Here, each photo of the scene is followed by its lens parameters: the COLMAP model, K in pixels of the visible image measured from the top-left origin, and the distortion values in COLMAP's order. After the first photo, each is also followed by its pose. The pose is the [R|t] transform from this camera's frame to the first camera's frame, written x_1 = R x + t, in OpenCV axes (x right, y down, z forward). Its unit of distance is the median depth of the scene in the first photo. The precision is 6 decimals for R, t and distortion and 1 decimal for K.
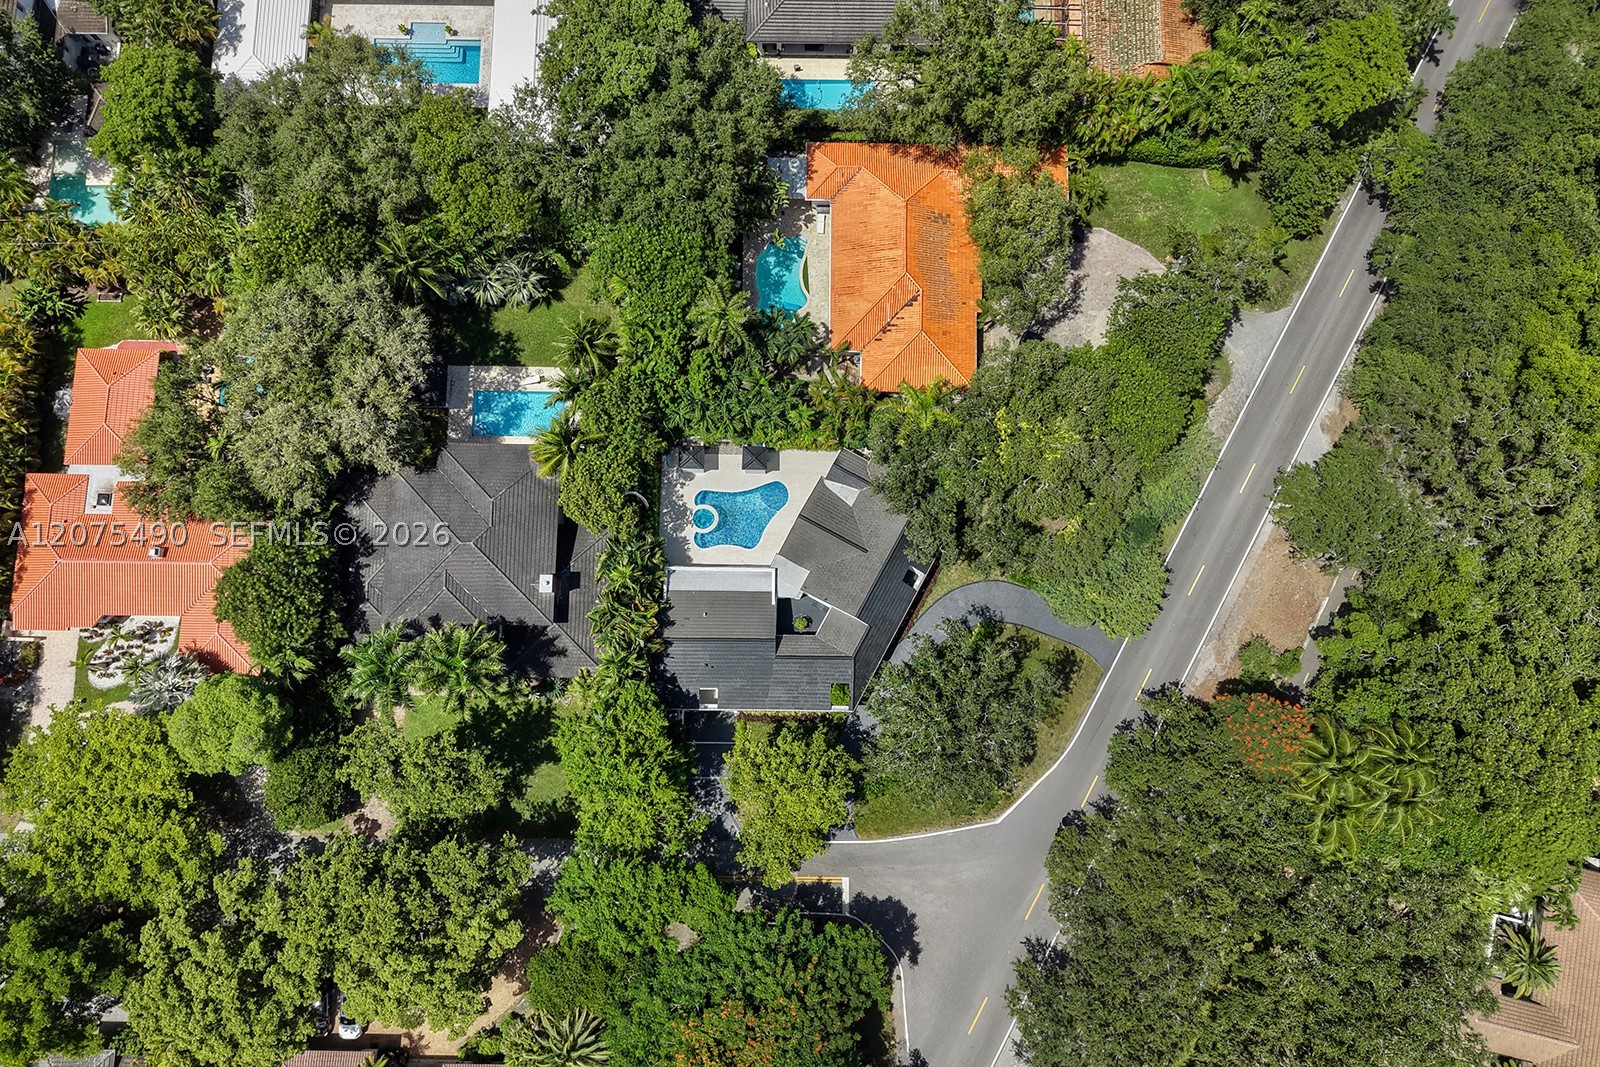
lens RADIAL K [[1137.1, 0, 805.5], [0, 1137.1, 540.0], [0, 0, 1]] dist [0.040025, -0.037232]
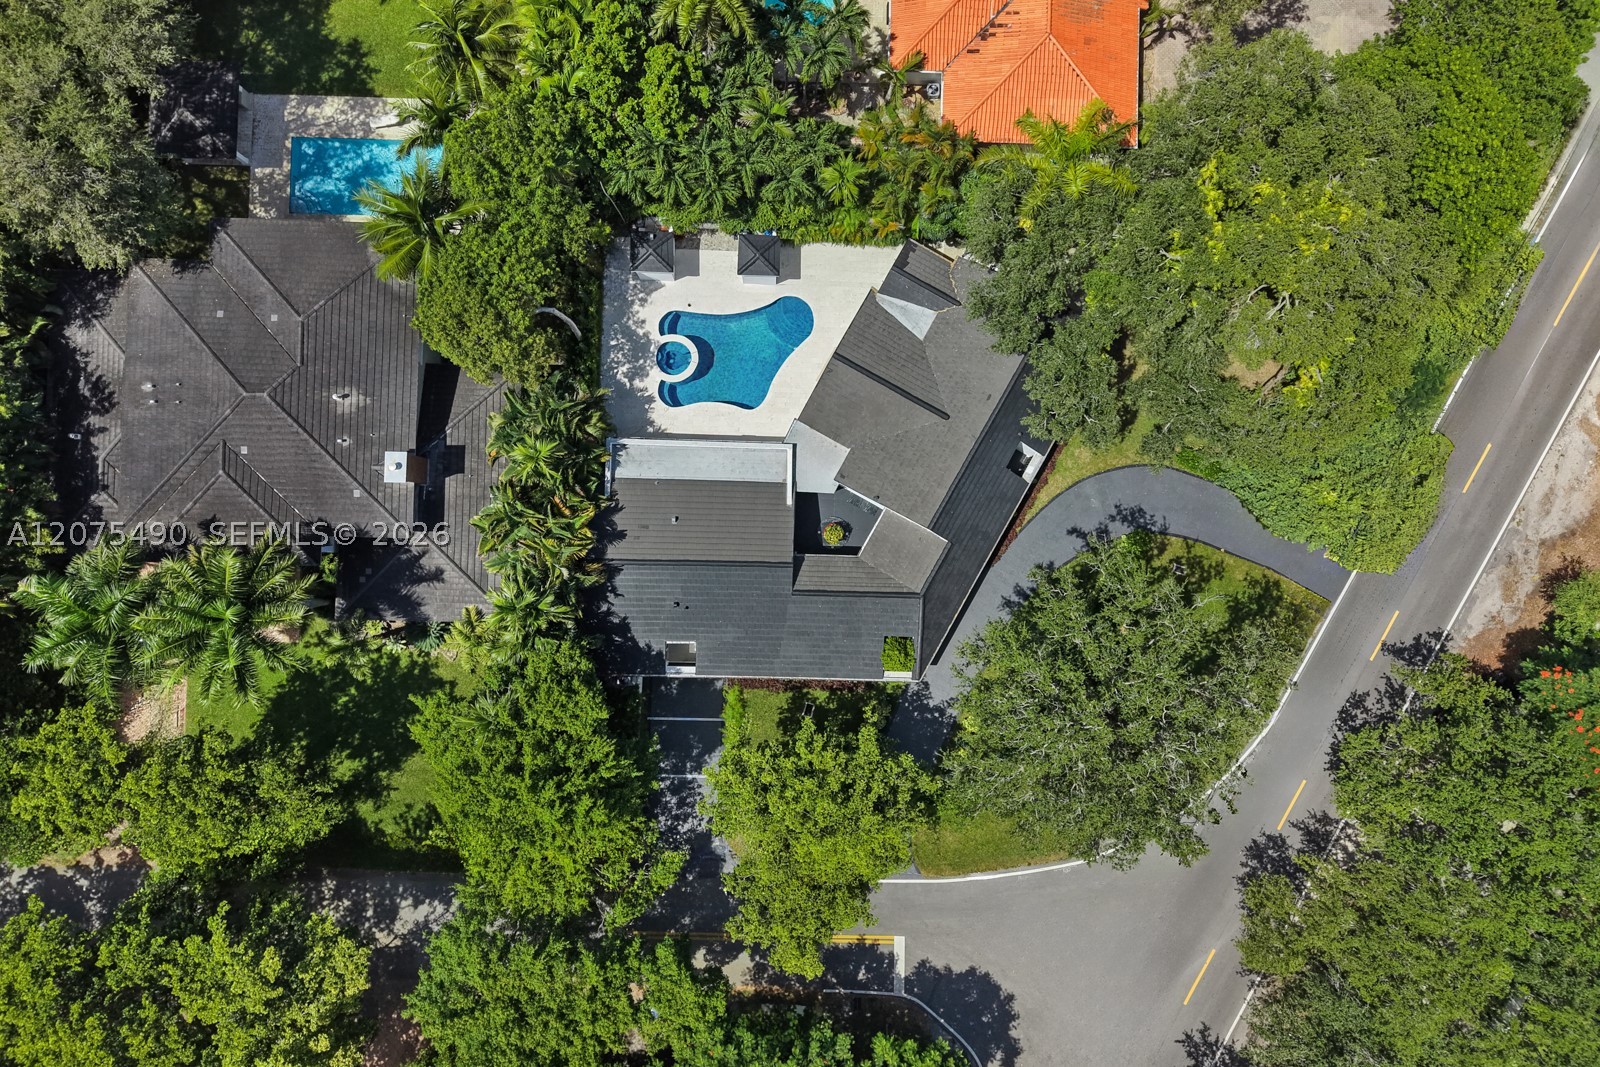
lens RADIAL K [[1137.1, 0, 823.7], [0, 1137.1, 520.0], [0, 0, 1]] dist [0.040025, -0.037232]
pose [[0.999853, 0.010763, 0.013323, -0.018899], [-0.012292, 0.992627, 0.120587, -0.007357], [-0.011927, -0.120733, 0.992613, 0.409970]]
